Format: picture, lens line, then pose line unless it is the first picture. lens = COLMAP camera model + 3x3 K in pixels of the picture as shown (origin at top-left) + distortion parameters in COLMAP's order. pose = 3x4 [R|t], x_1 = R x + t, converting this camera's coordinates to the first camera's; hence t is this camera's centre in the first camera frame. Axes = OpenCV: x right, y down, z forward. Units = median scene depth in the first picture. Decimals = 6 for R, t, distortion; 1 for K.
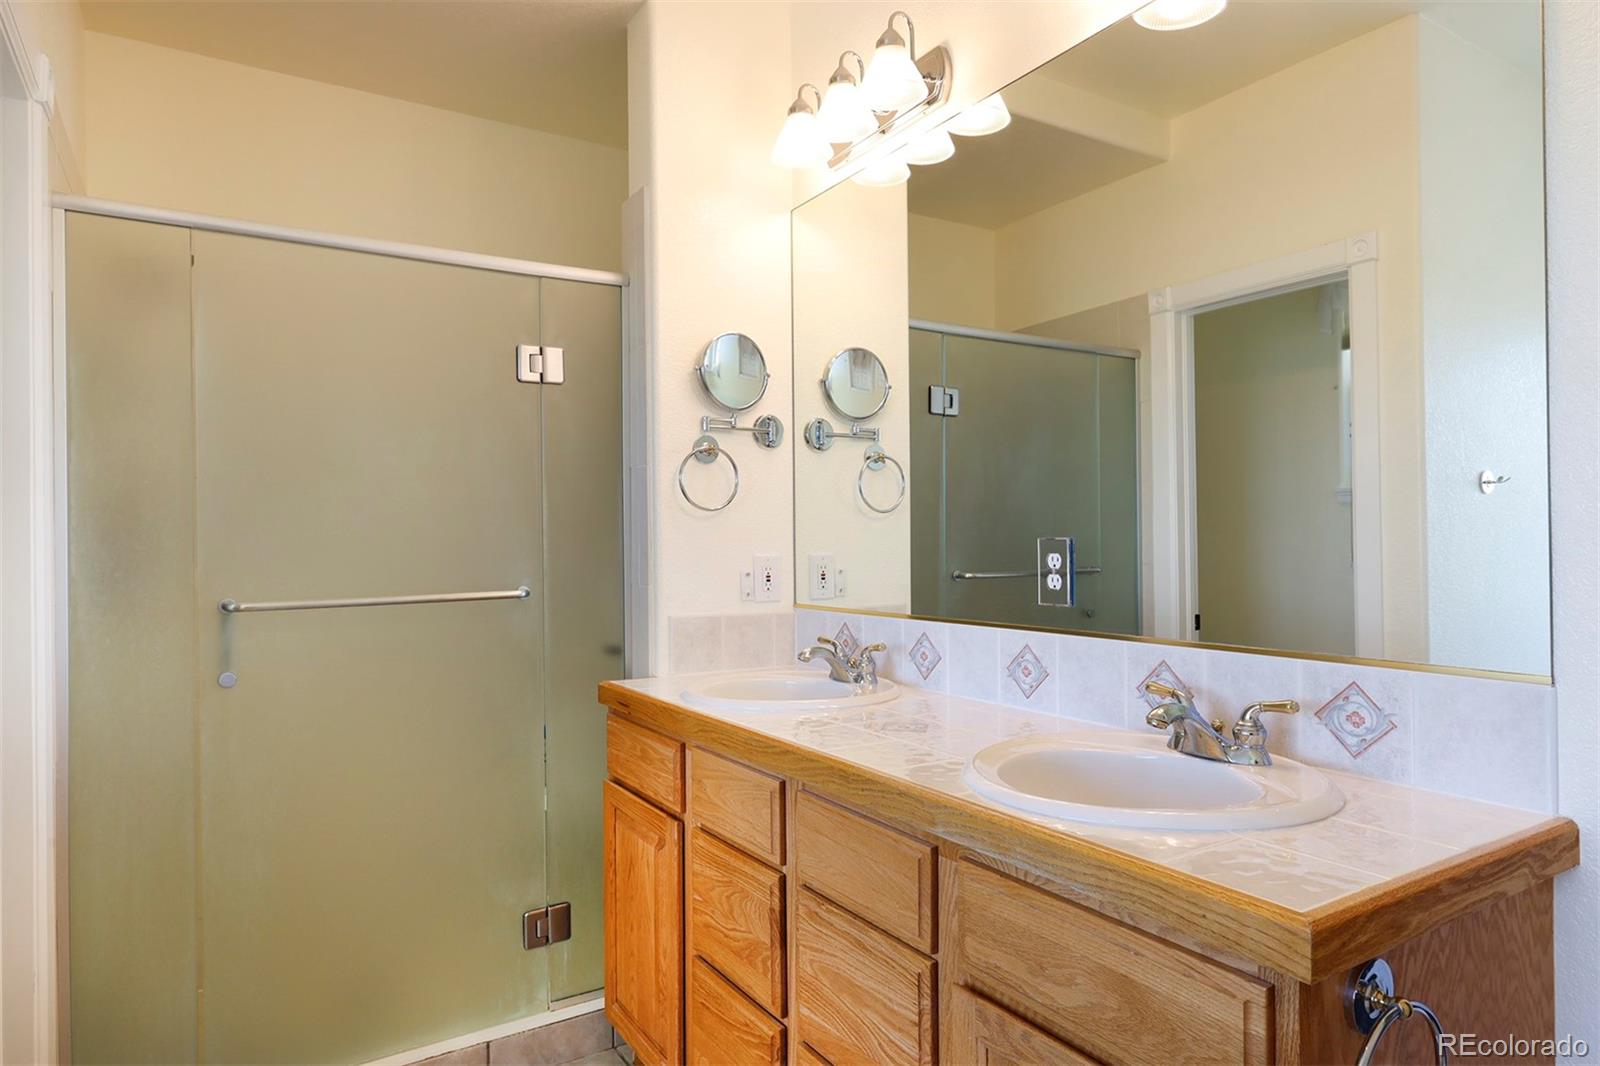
lens RADIAL K [[943.6, 0, 795.4], [0, 943.6, 537.4], [0, 0, 1]] dist [0.006033, 0.001096]
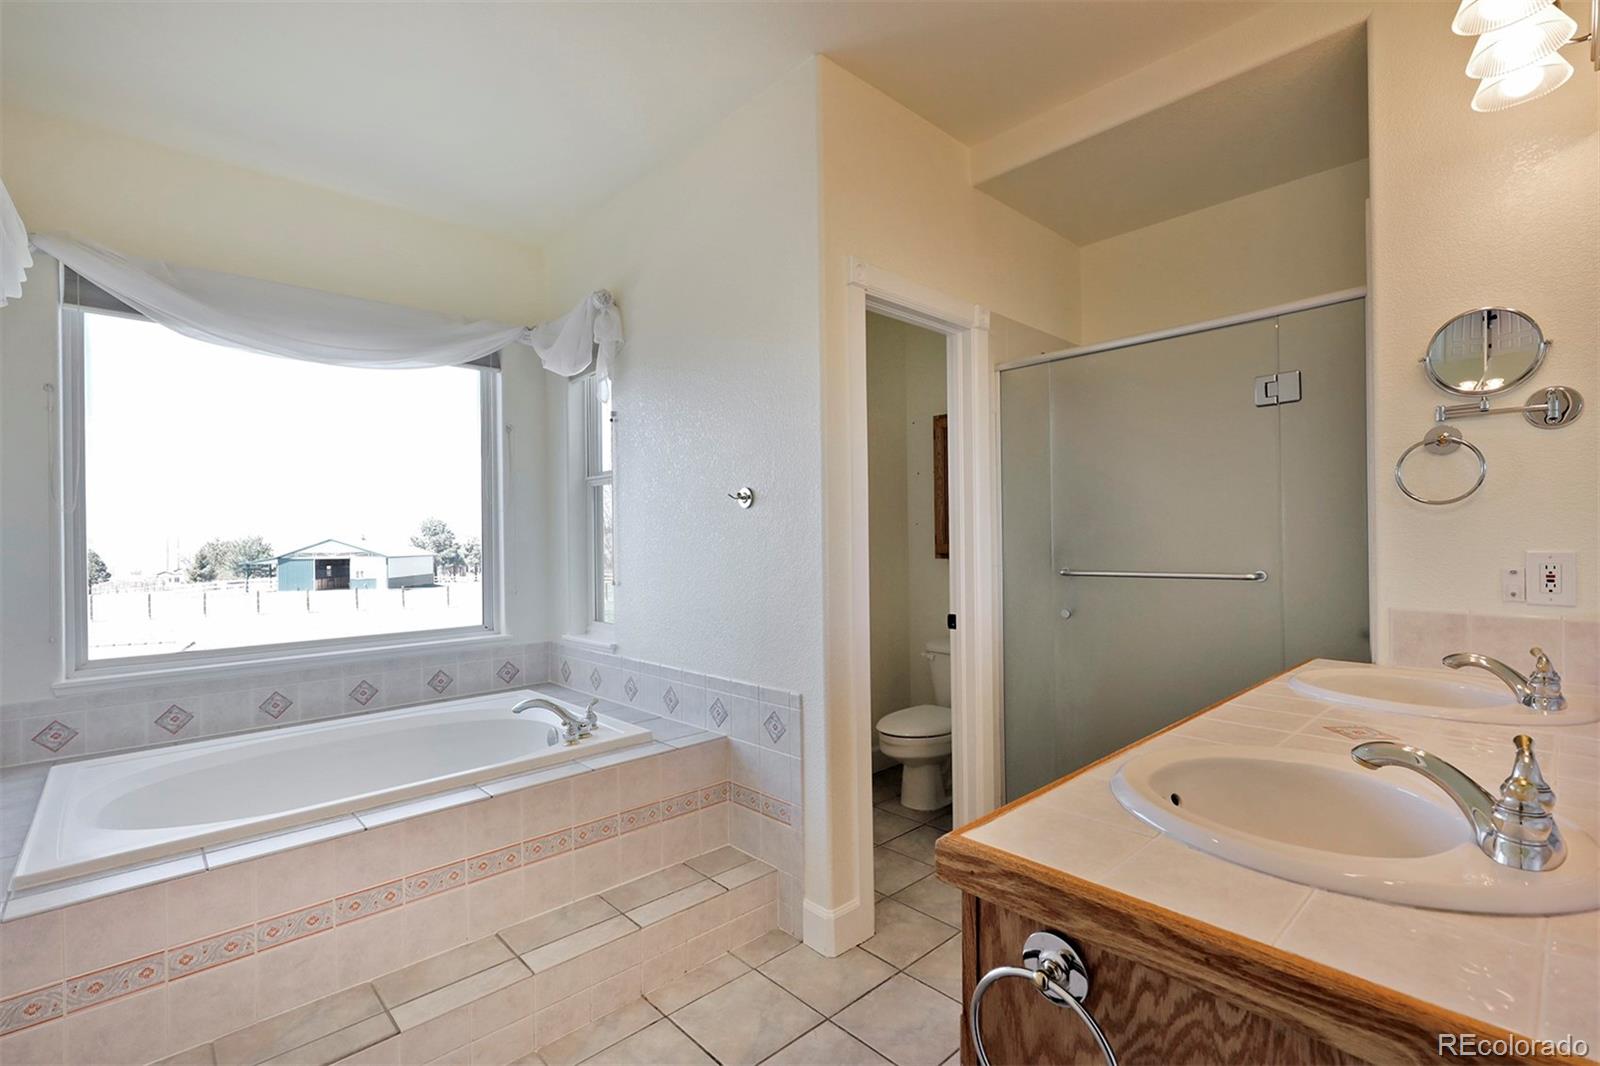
lens RADIAL K [[721.3, 0, 794.9], [0, 721.3, 531.8], [0, 0, 1]] dist [0.000766, -0.000391]
pose [[0.194781, 0.003295, -0.980841, 0.500531], [0.007648, 0.999959, 0.004878, -0.007782], [0.980817, -0.008452, 0.194748, 0.204344]]
